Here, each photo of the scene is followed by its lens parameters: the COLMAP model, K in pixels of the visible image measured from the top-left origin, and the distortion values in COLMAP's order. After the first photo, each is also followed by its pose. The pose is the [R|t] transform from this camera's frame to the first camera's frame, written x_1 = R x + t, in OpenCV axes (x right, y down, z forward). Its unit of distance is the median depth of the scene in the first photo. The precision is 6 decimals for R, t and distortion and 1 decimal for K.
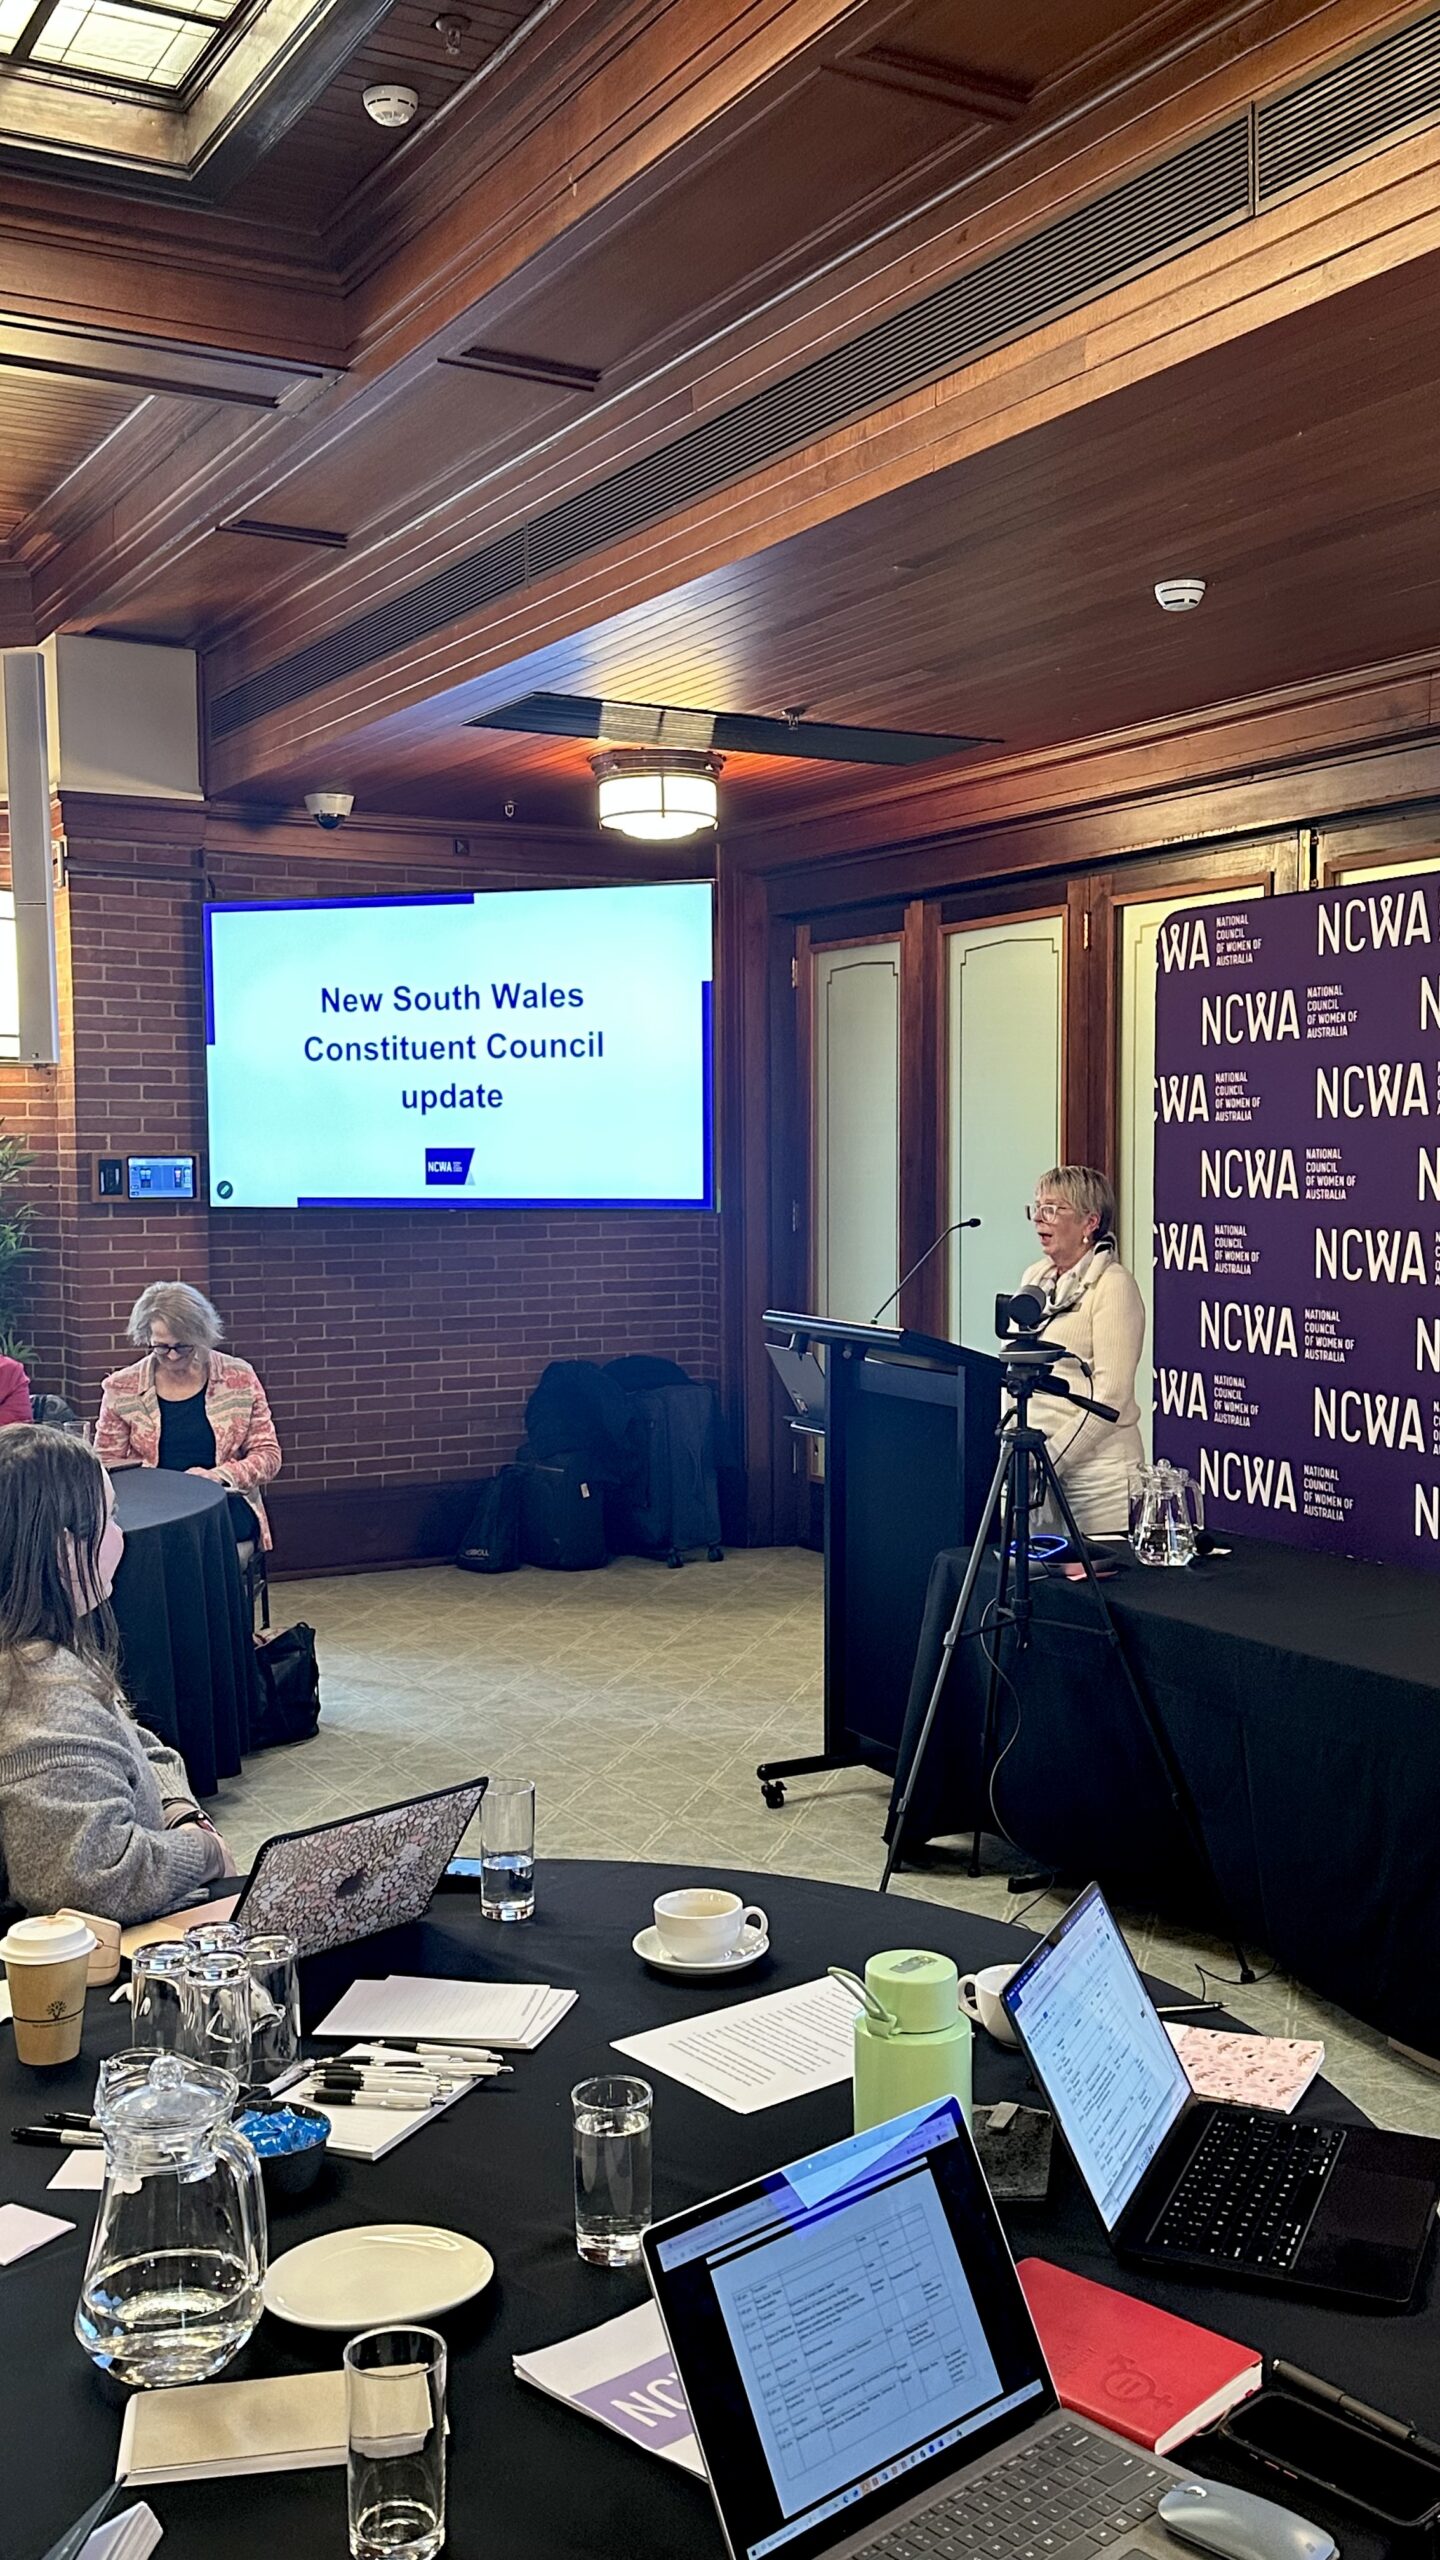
lens RADIAL K [[2315.7, 0, 720.0], [0, 2315.7, 1280.0], [0, 0, 1]] dist [0.151554, -0.002998]
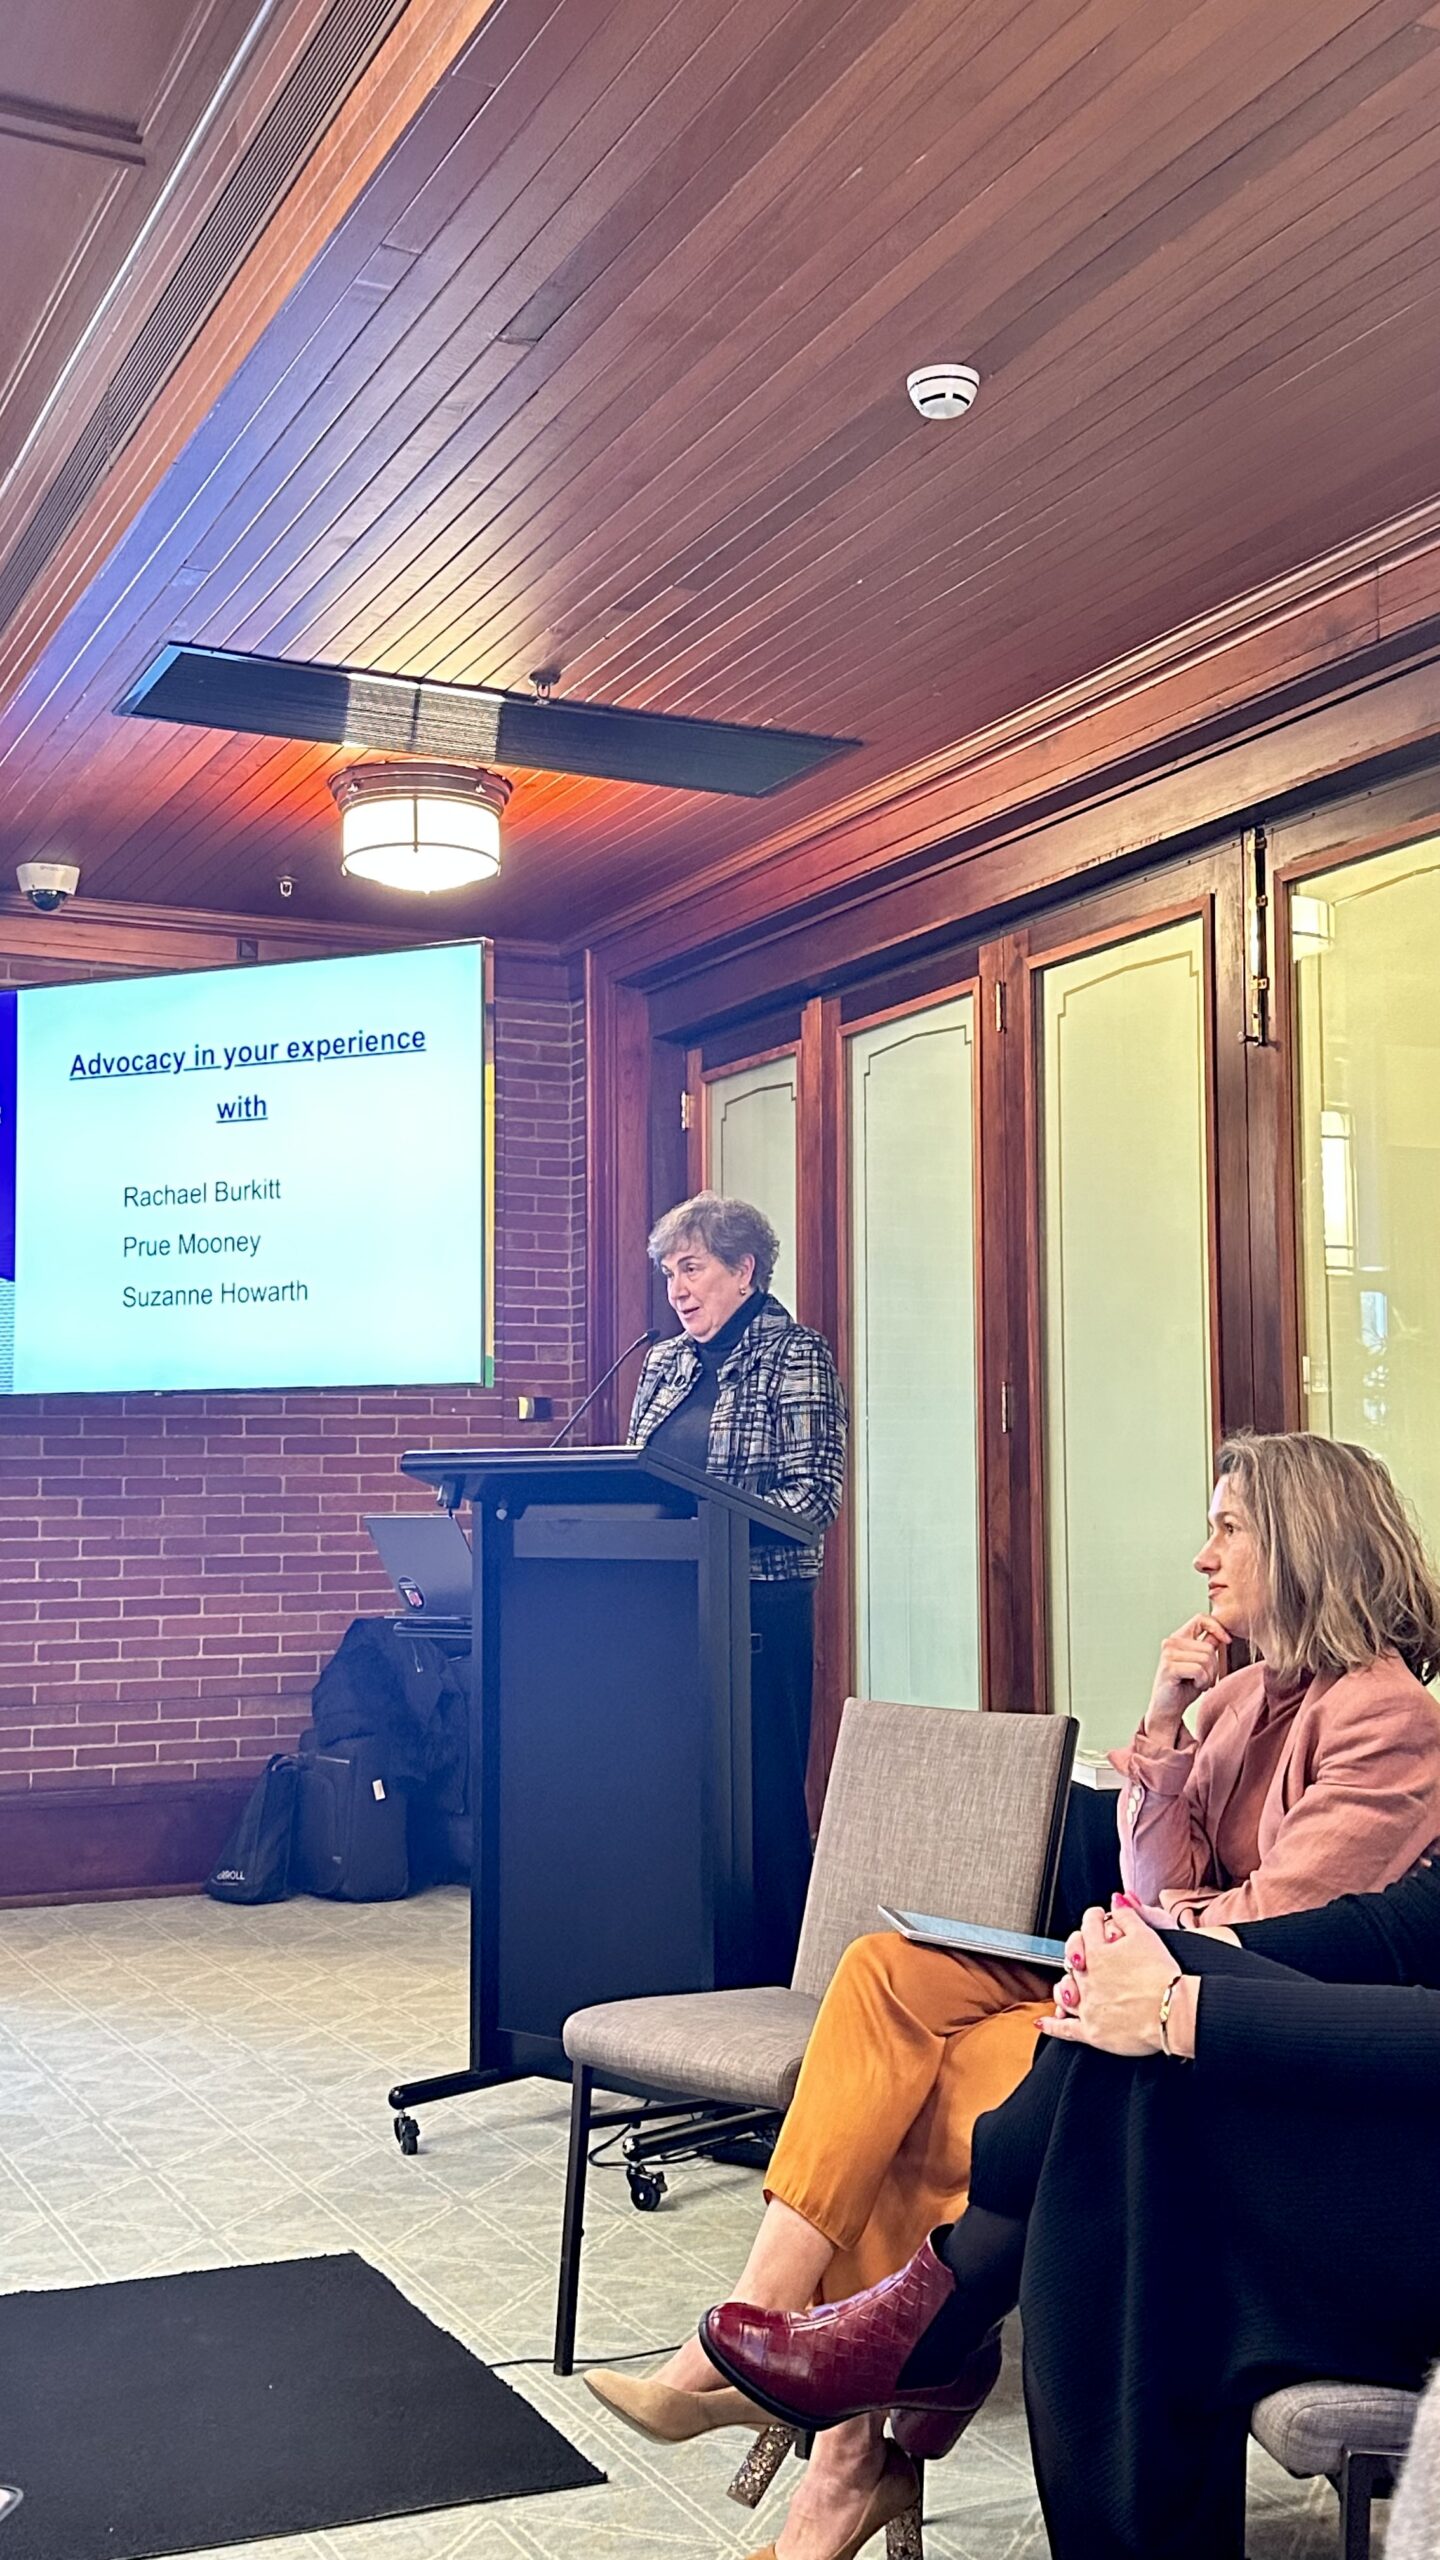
lens RADIAL K [[2628.9, 0, 707.0], [0, 2628.9, 1286.3], [0, 0, 1]] dist [0.226624, -0.462310]
pose [[0.997042, -0.003105, -0.076792, 0.124667], [-0.007163, 0.991079, -0.133080, 0.048872], [0.076520, 0.133236, 0.988126, 0.170352]]
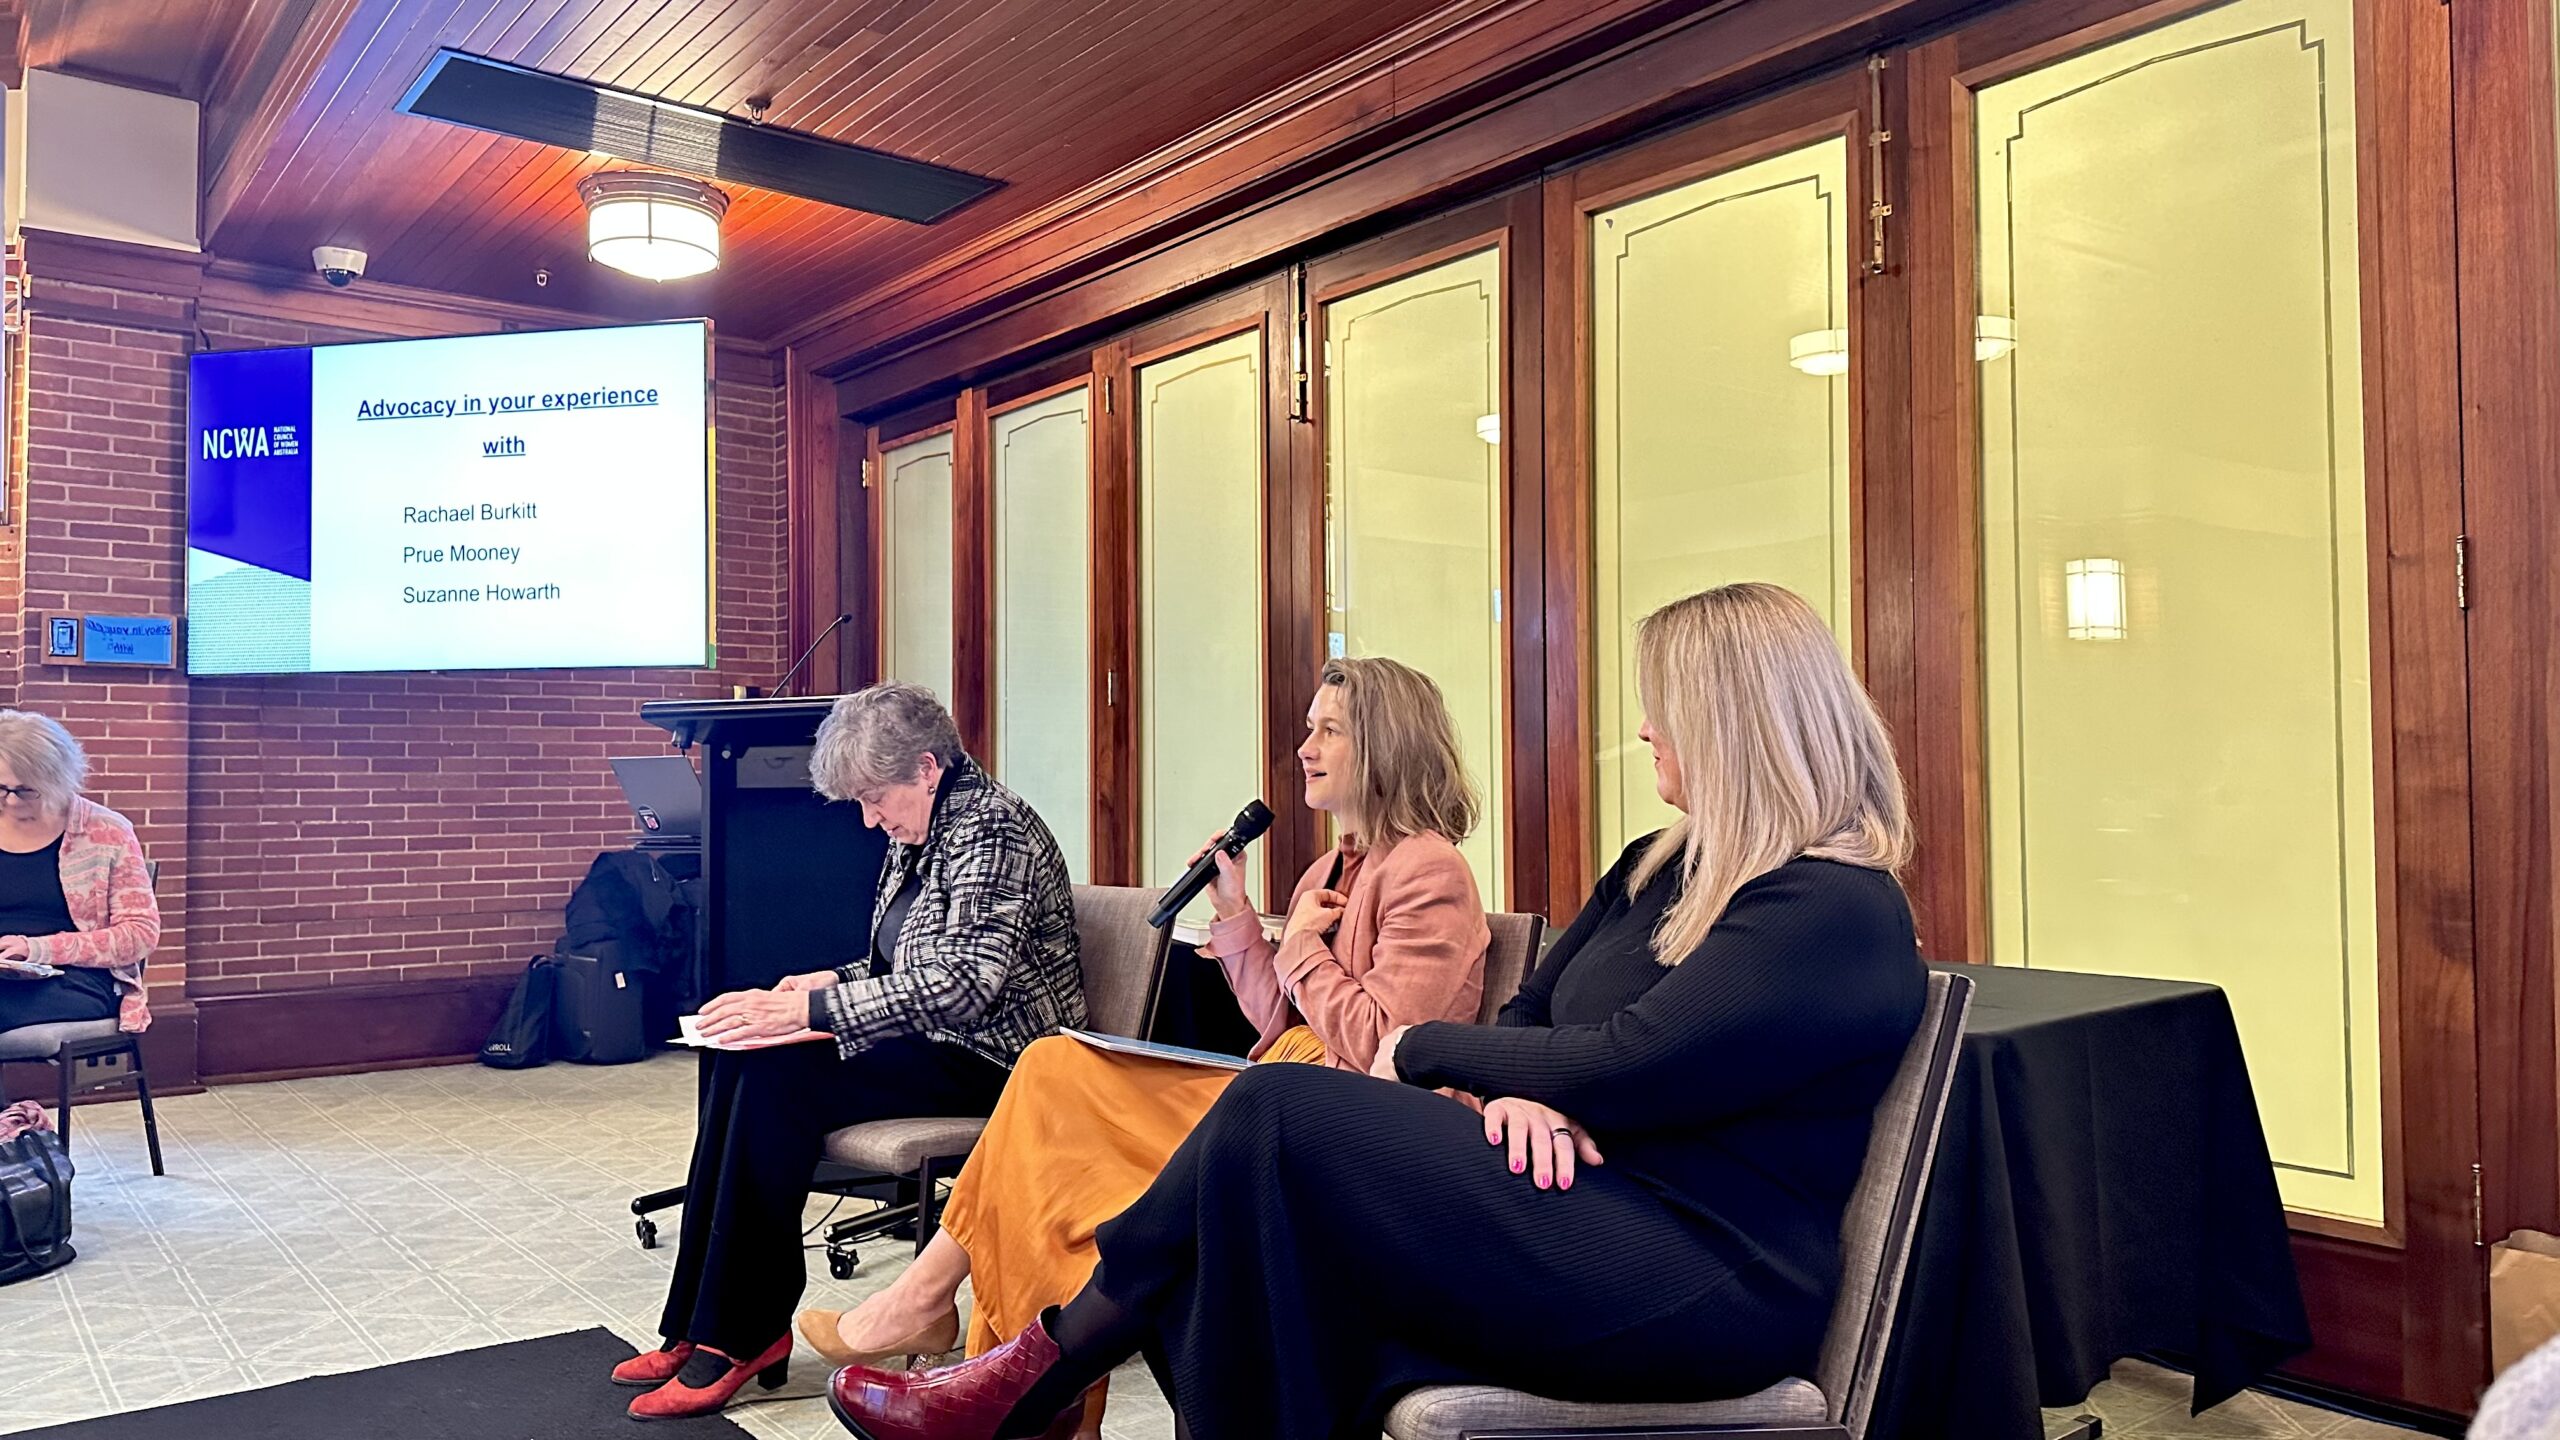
lens RADIAL K [[1785.7, 0, 1276.6], [0, 1785.7, 729.0], [0, 0, 1]] dist [0.095317, -0.117513]
pose [[0.988953, 0.006886, 0.148069, 0.111705], [0.006054, 0.996211, -0.086758, 0.059659], [-0.148105, 0.086696, 0.985164, 0.232278]]
